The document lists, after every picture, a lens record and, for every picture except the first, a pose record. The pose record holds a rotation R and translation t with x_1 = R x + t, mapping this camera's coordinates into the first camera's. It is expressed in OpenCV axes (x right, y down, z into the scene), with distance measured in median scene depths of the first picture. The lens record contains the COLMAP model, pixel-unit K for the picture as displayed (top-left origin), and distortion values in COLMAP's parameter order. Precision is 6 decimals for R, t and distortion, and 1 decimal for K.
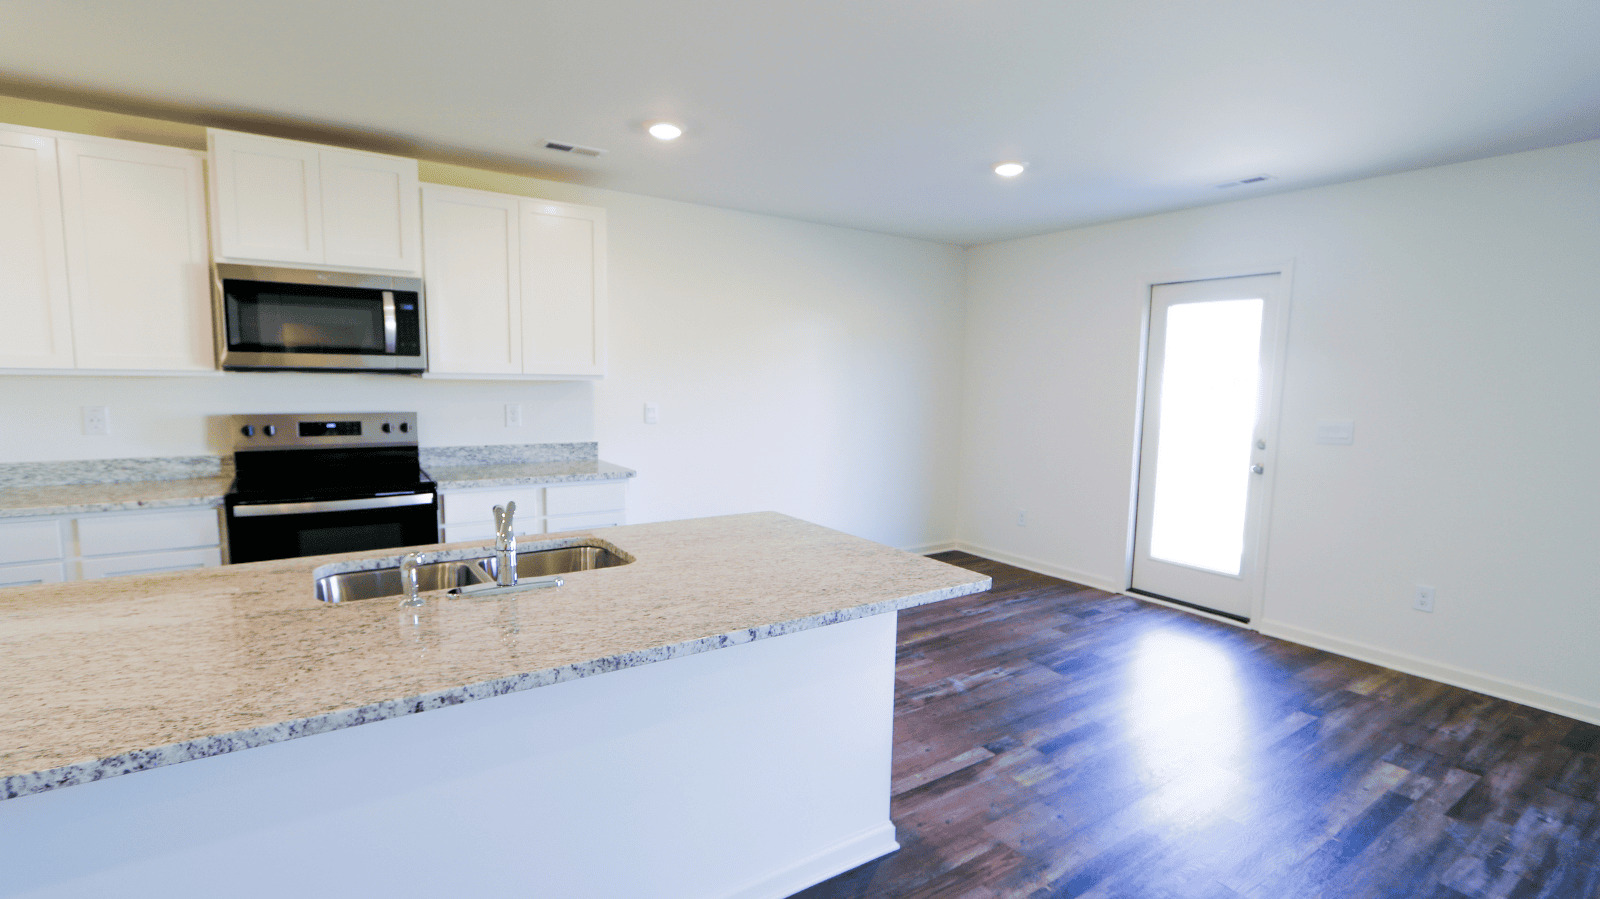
lens RADIAL K [[733.7, 0, 798.9], [0, 733.7, 466.3], [0, 0, 1]] dist [-0.017277, 0.002859]
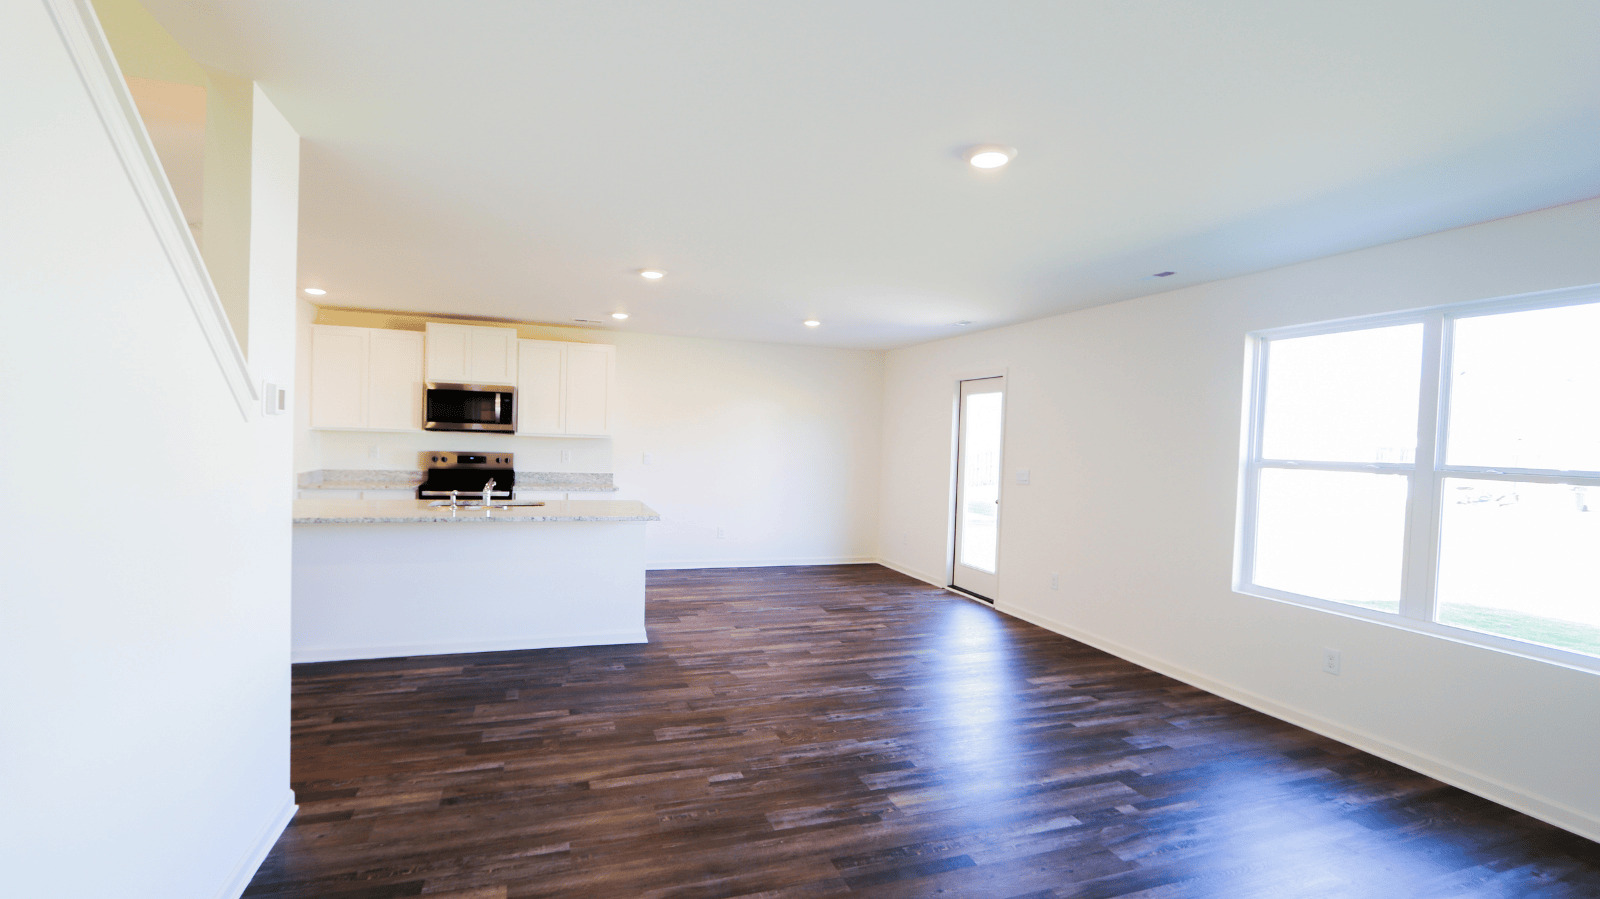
lens RADIAL K [[733.7, 0, 798.9], [0, 733.7, 466.3], [0, 0, 1]] dist [-0.017277, 0.002859]
pose [[0.968772, 0.023262, -0.246858, 0.754917], [-0.045336, 0.995424, -0.084116, 0.098663], [0.243772, 0.092681, 0.965394, -0.748789]]
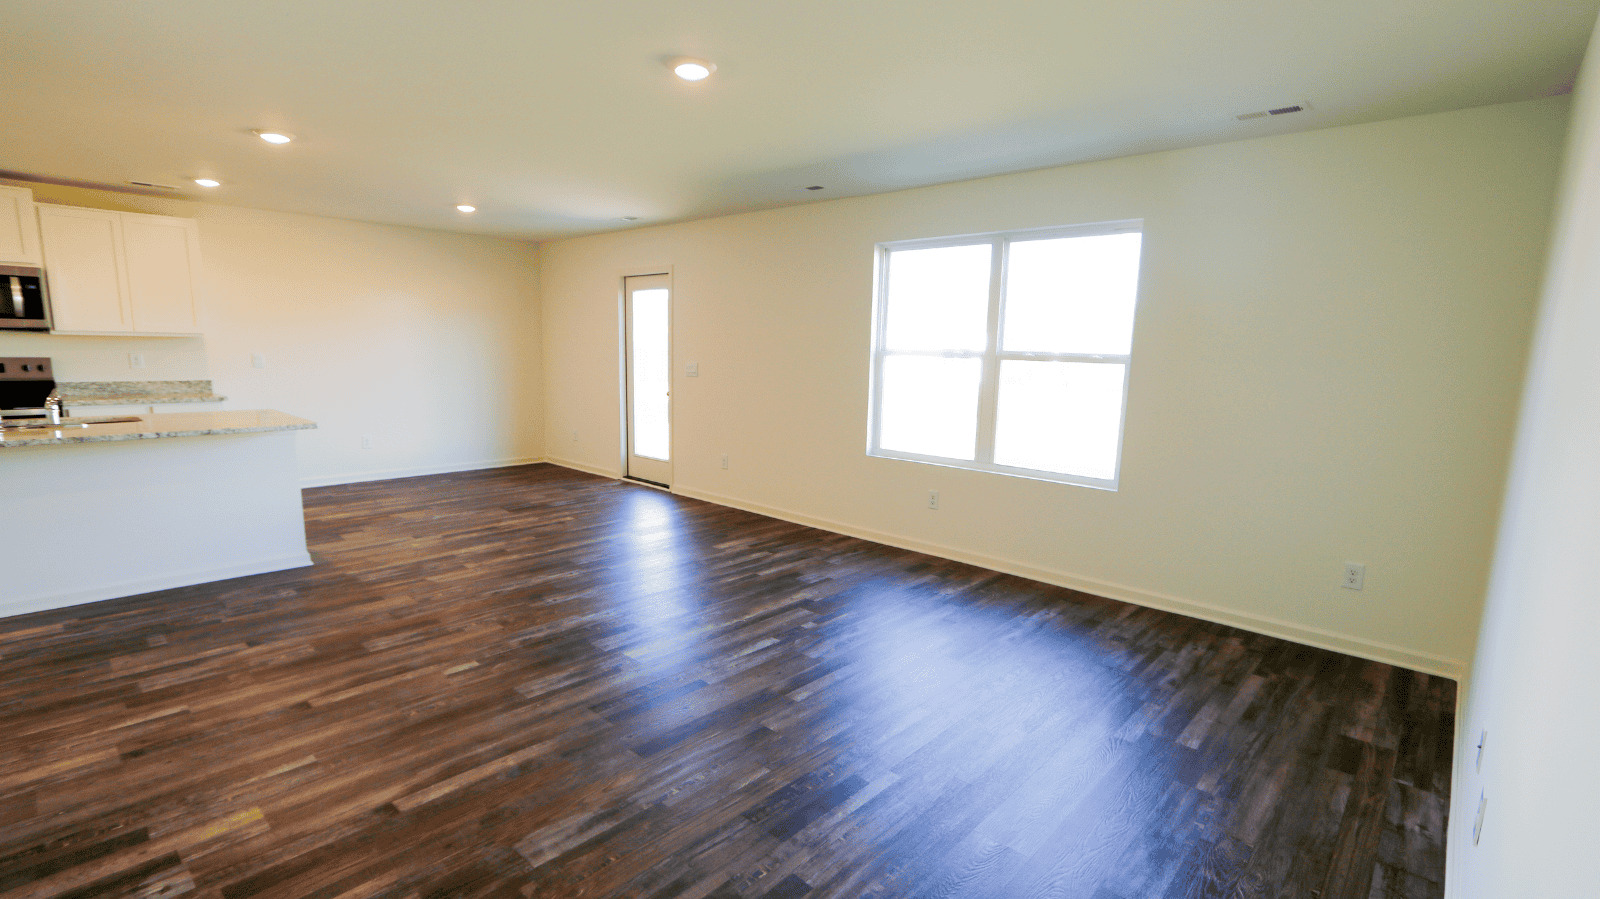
lens RADIAL K [[733.7, 0, 798.9], [0, 733.7, 466.3], [0, 0, 1]] dist [-0.017277, 0.002859]
pose [[0.973923, -0.031233, 0.224719, 0.675369], [0.020603, 0.998562, 0.049494, 0.114842], [-0.225942, -0.043573, 0.973166, -0.847201]]
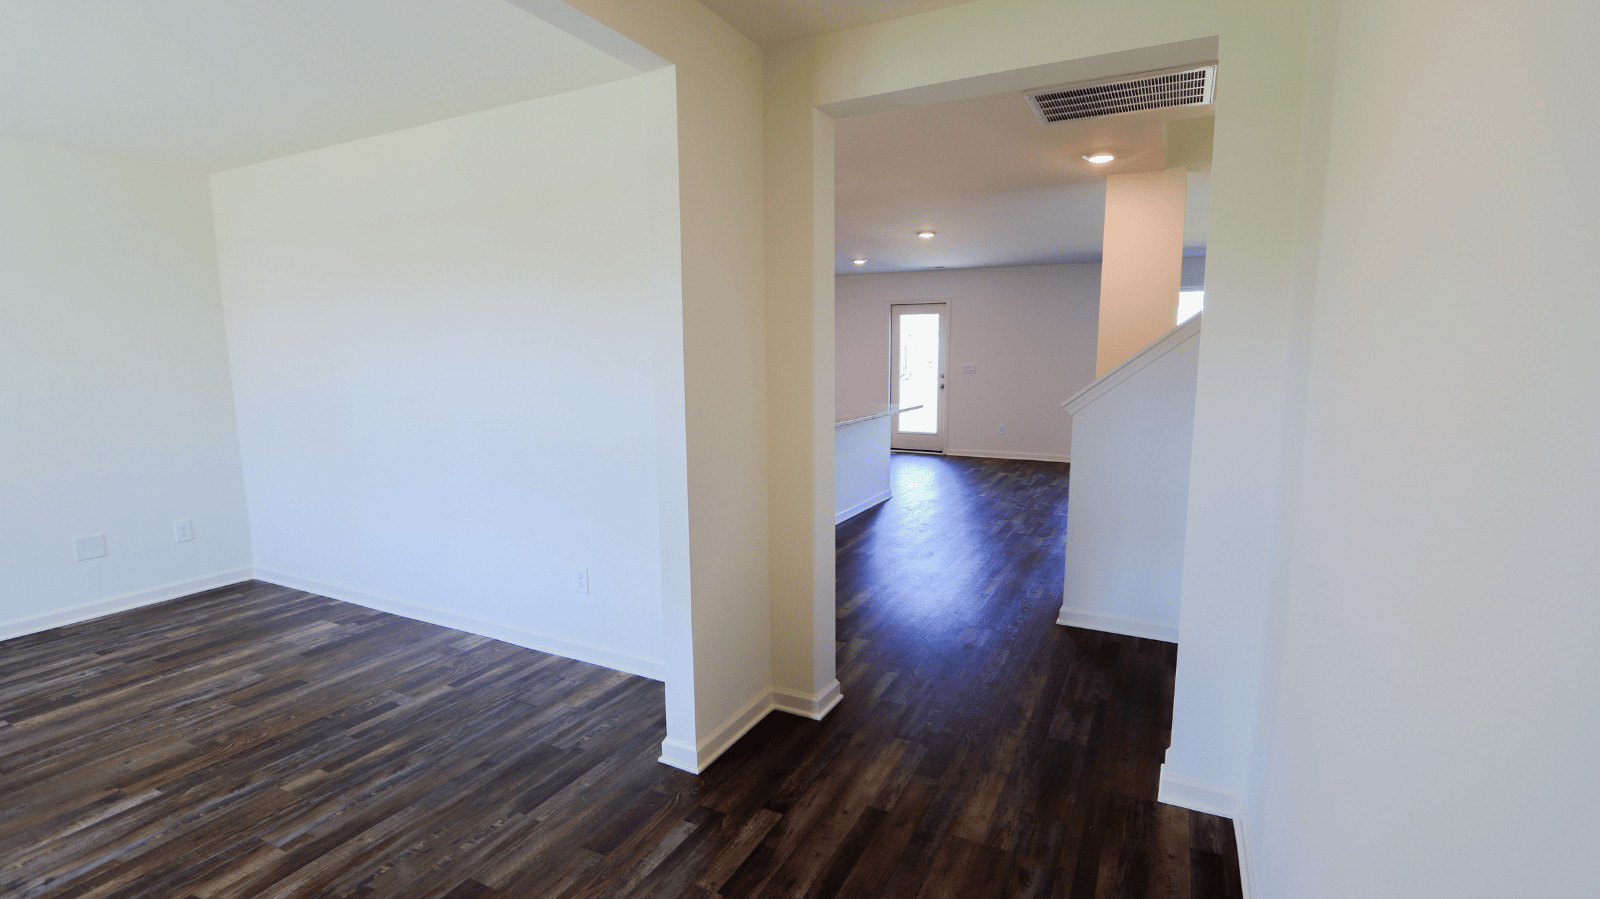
lens RADIAL K [[733.7, 0, 798.9], [0, 733.7, 466.3], [0, 0, 1]] dist [-0.017277, 0.002859]
pose [[0.877966, -0.094484, 0.469306, -1.149504], [0.075679, 0.995396, 0.058822, 0.110339], [-0.472703, -0.016127, 0.881074, -1.100996]]
